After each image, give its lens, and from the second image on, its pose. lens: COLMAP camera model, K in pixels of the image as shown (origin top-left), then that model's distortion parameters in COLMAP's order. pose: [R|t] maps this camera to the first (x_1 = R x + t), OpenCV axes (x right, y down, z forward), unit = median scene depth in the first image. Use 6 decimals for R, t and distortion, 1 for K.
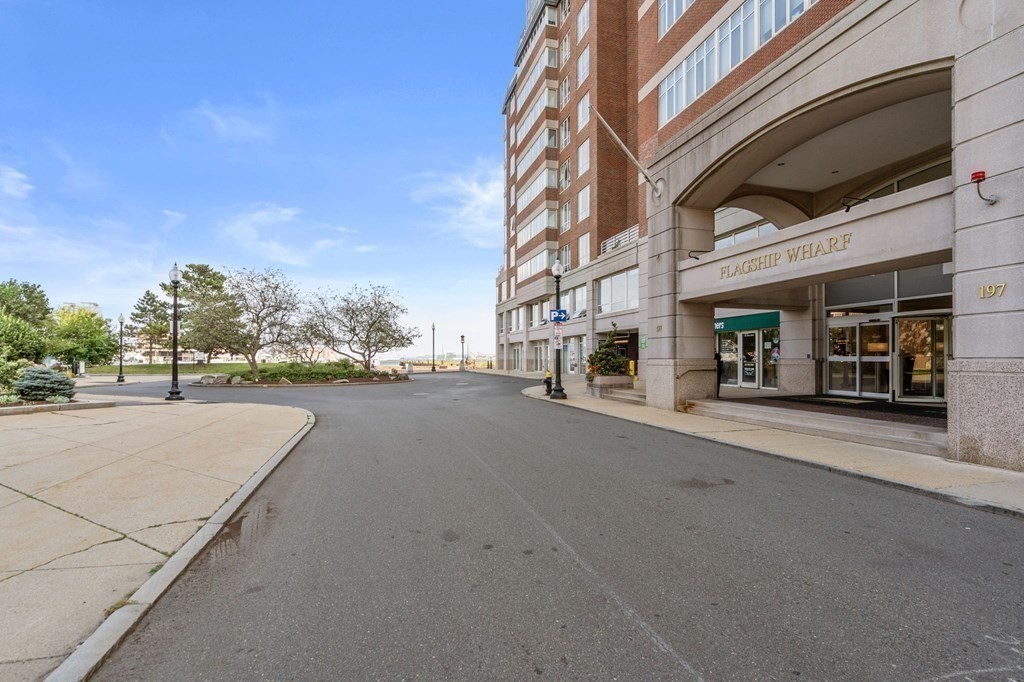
lens RADIAL K [[479.1, 0, 512.0], [0, 479.1, 341.0], [0, 0, 1]] dist [-0.000573, 0.001196]
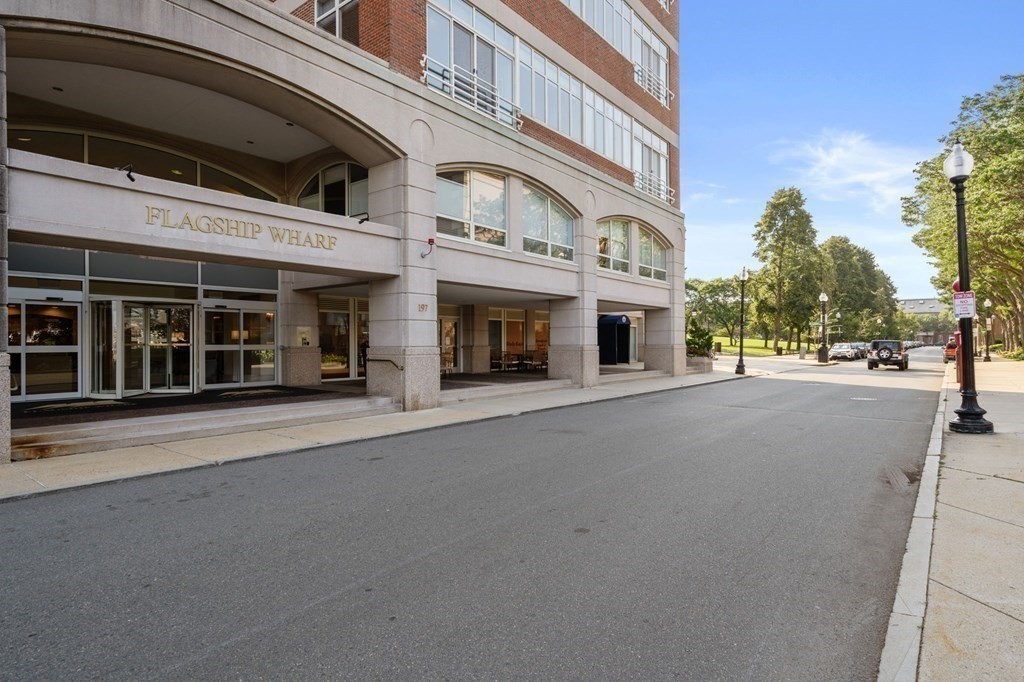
lens RADIAL K [[479.1, 0, 512.0], [0, 479.1, 341.0], [0, 0, 1]] dist [-0.000573, 0.001196]
pose [[-0.530076, 0.003146, 0.847944, -0.352784], [-0.026862, 0.999429, -0.020500, 0.024963], [-0.847525, -0.033644, -0.529689, 0.907437]]
